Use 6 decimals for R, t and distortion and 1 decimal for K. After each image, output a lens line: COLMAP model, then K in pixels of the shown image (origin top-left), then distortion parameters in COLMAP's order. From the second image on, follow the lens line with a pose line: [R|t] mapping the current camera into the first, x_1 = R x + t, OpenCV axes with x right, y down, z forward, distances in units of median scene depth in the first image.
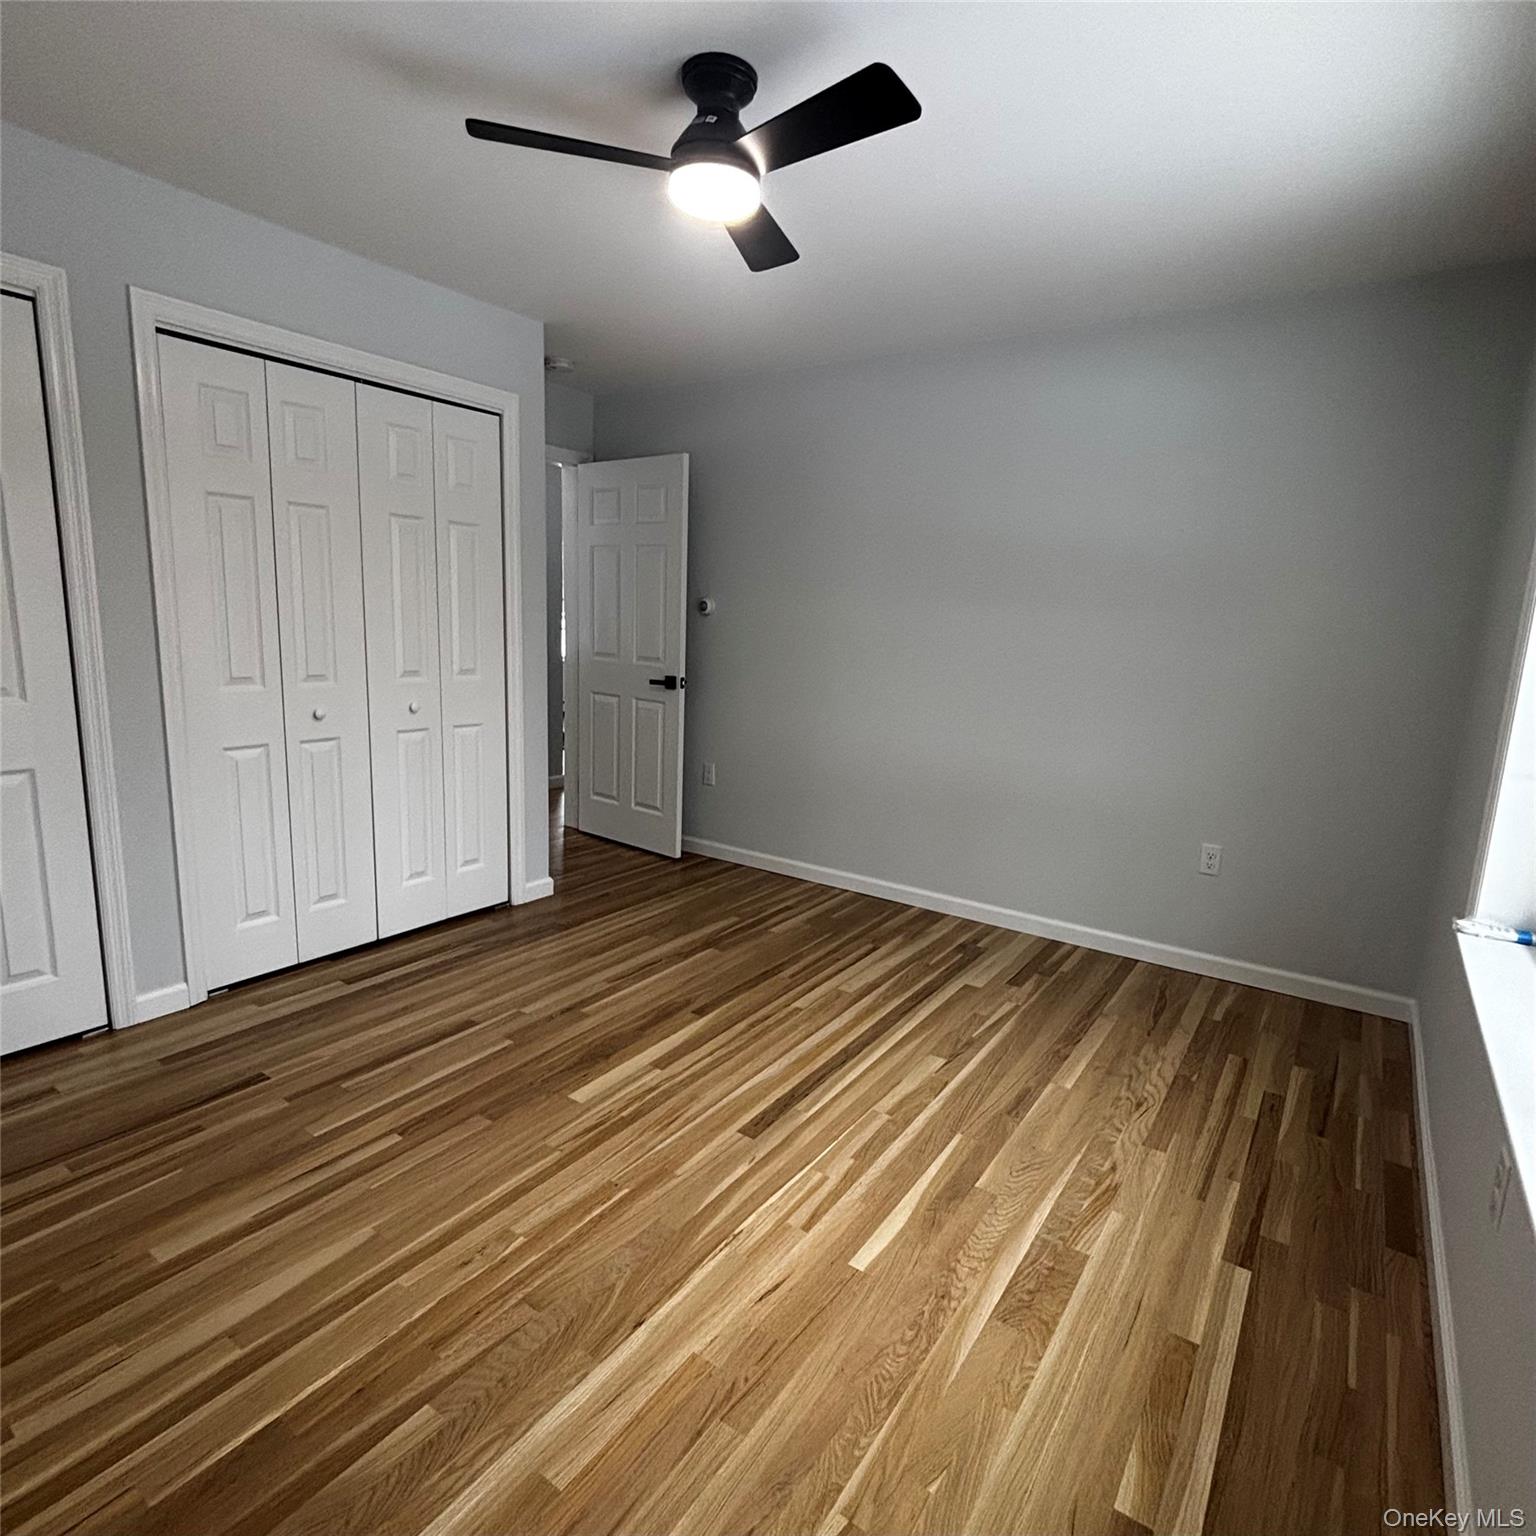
lens RADIAL K [[873.6, 0, 768.0], [0, 873.6, 768.0], [0, 0, 1]] dist [0.033700, -0.029082]
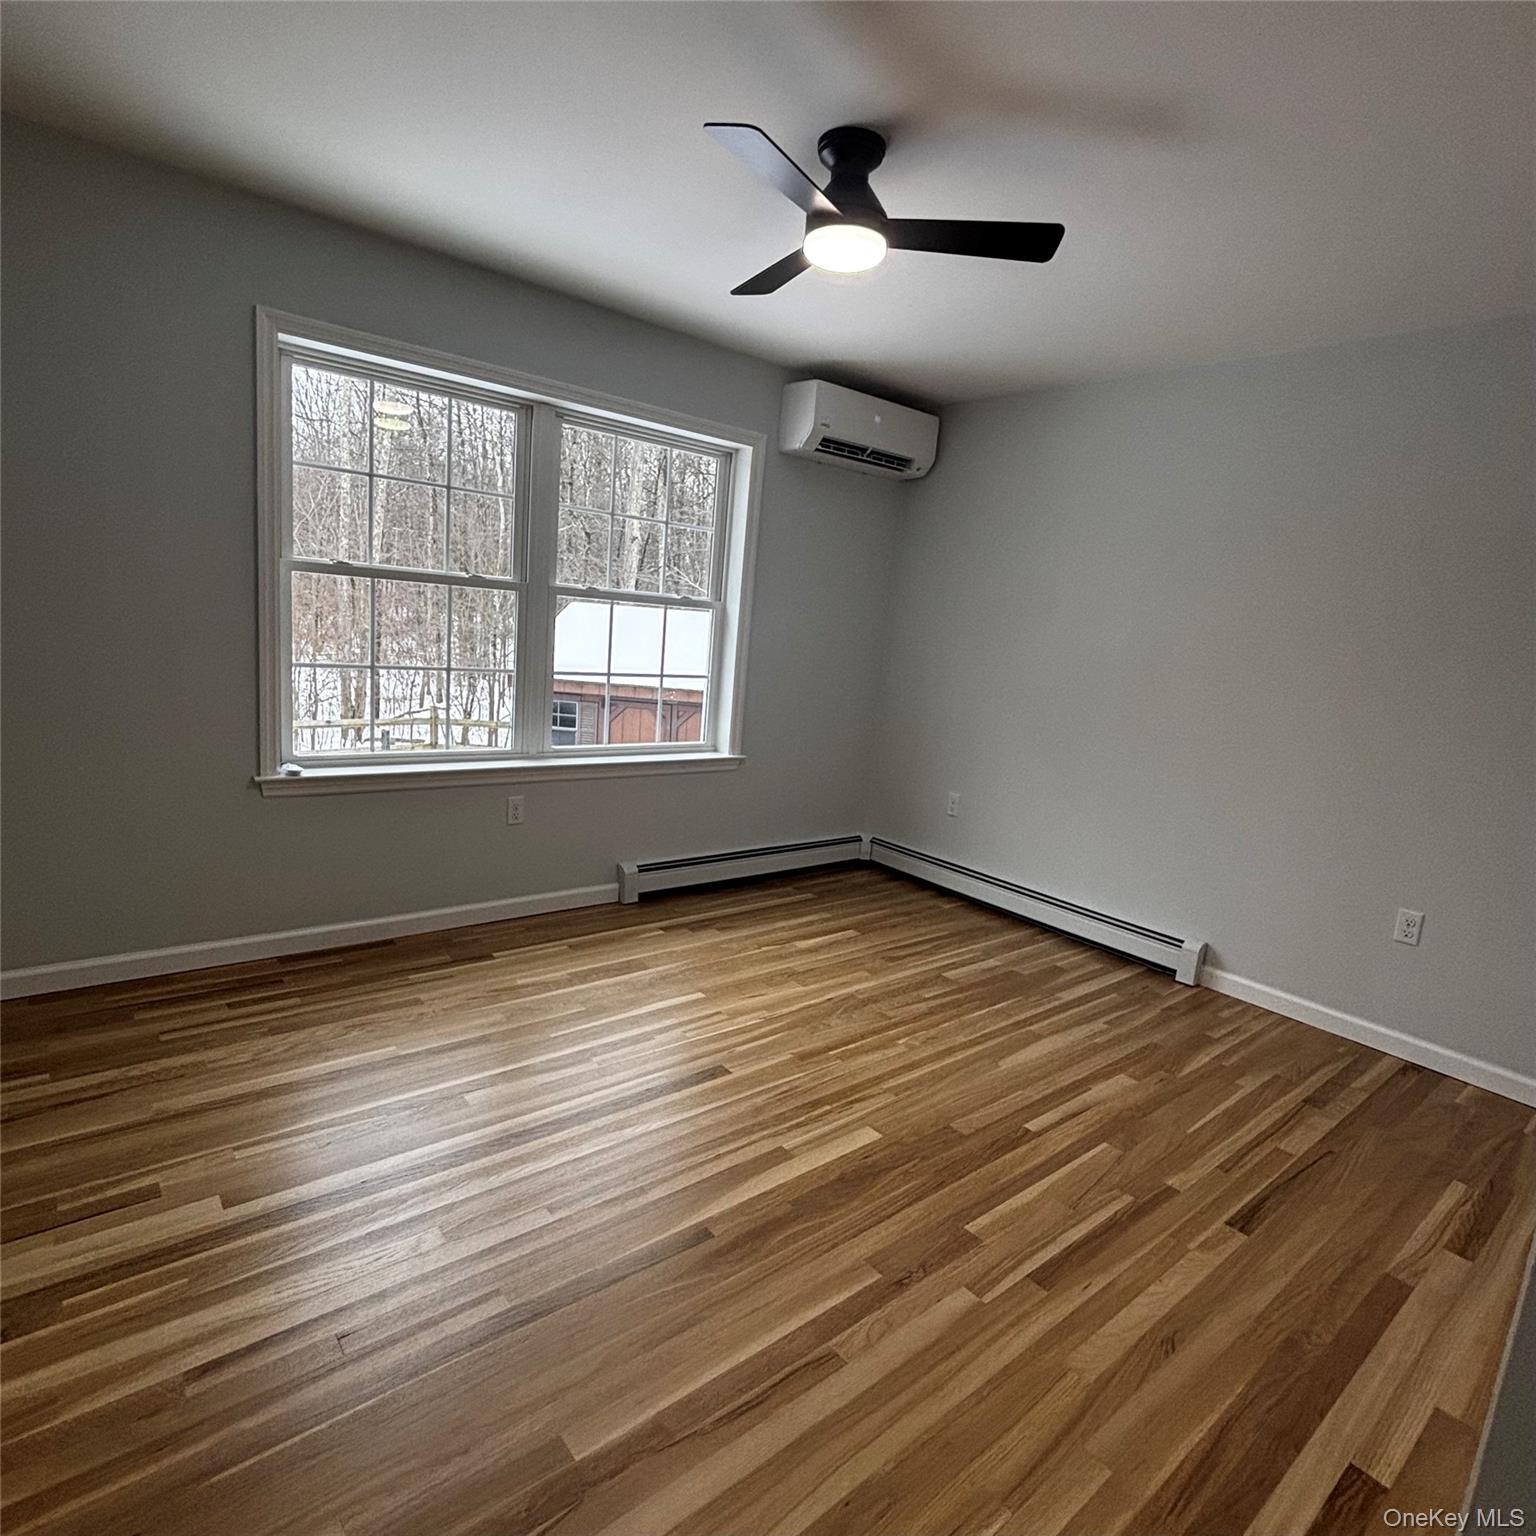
lens RADIAL K [[878.4, 0, 764.9], [0, 878.4, 763.4], [0, 0, 1]] dist [0.004153, -0.000380]
pose [[-0.953625, -0.165342, 0.251518, -0.283023], [-0.071776, 0.936425, 0.343448, -0.341877], [-0.292314, 0.309468, -0.904866, 1.809685]]
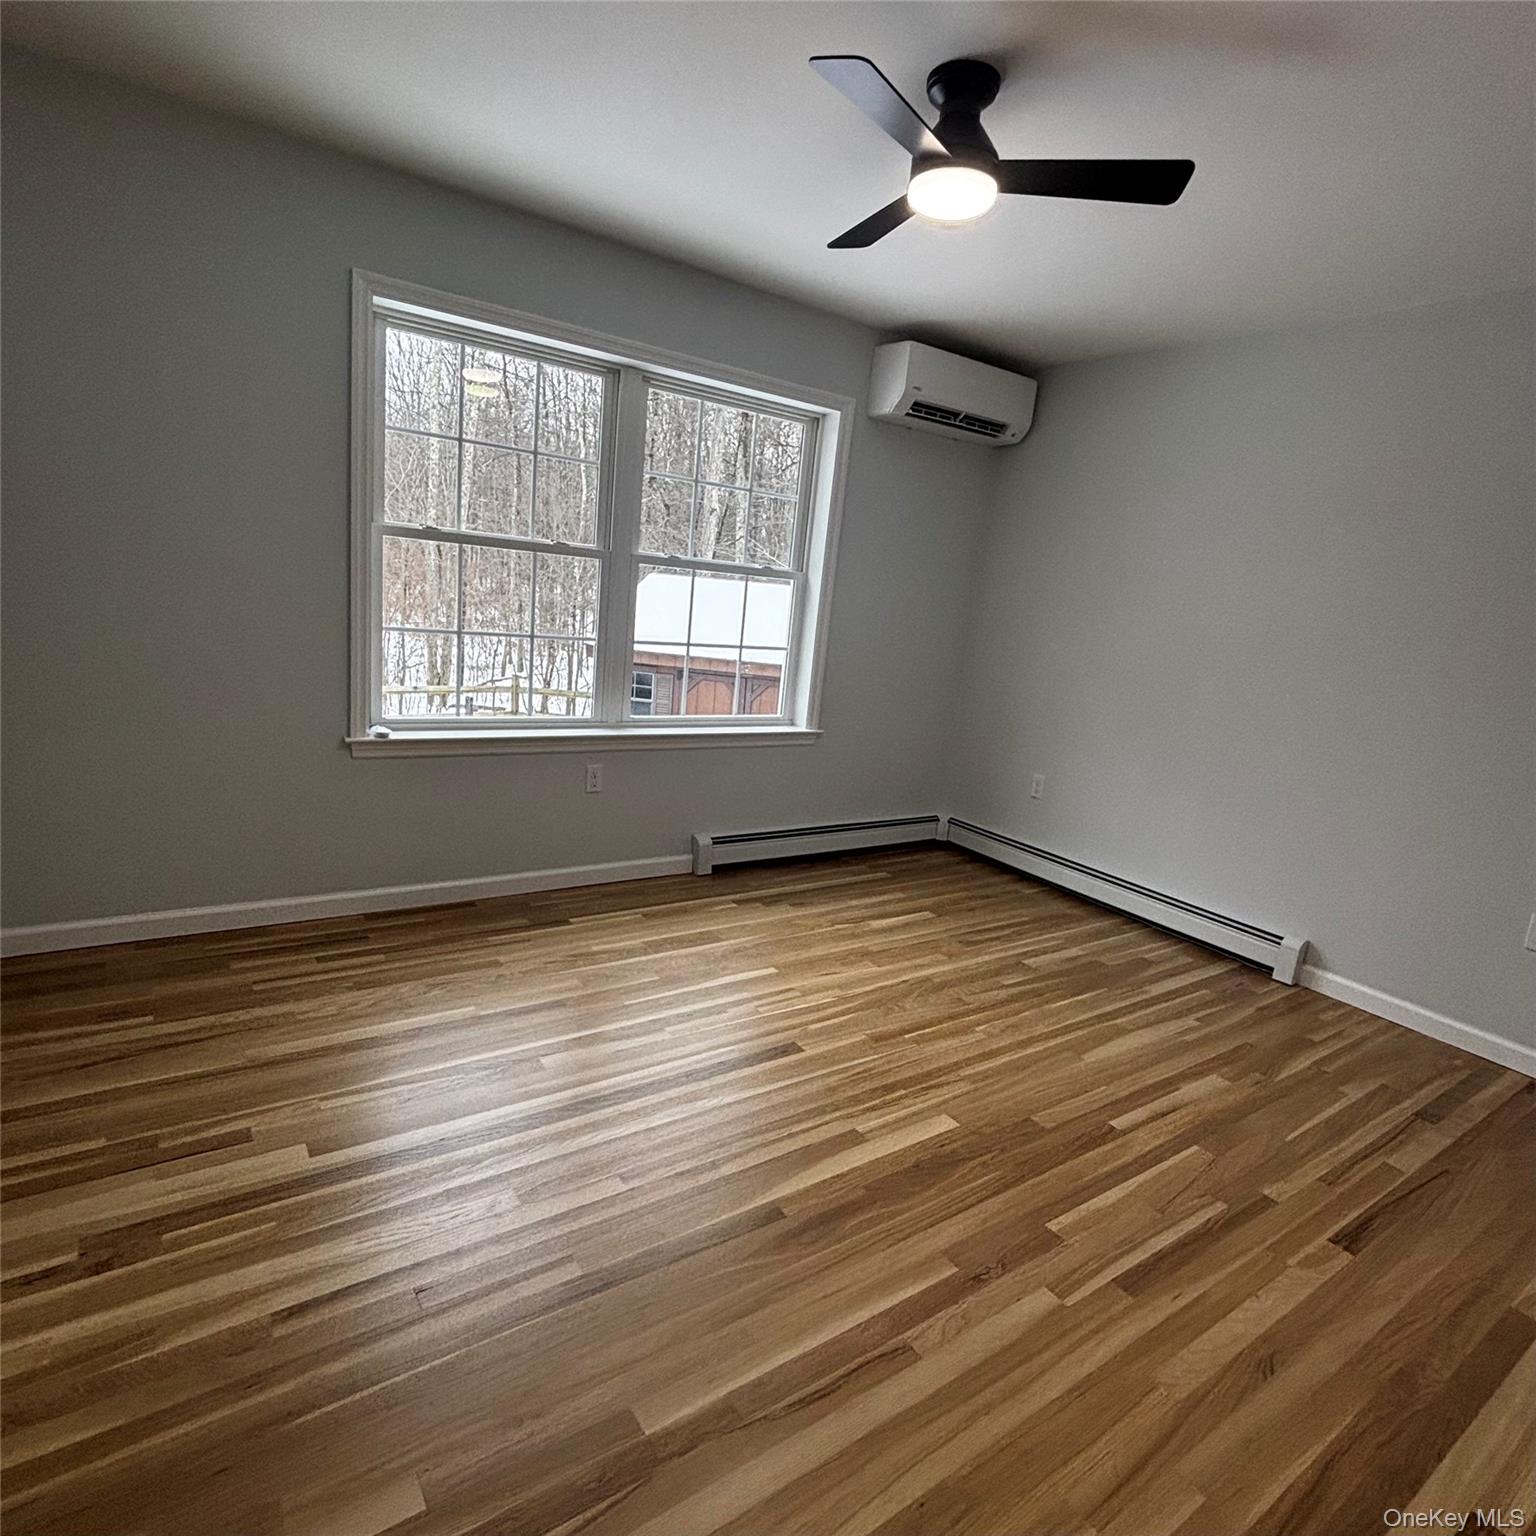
lens RADIAL K [[878.4, 0, 764.9], [0, 878.4, 763.4], [0, 0, 1]] dist [0.004153, -0.000380]
pose [[-0.925247, -0.199758, 0.322513, -0.263990], [-0.068785, 0.924384, 0.375211, -0.329213], [-0.373078, 0.324979, -0.869024, 1.791030]]
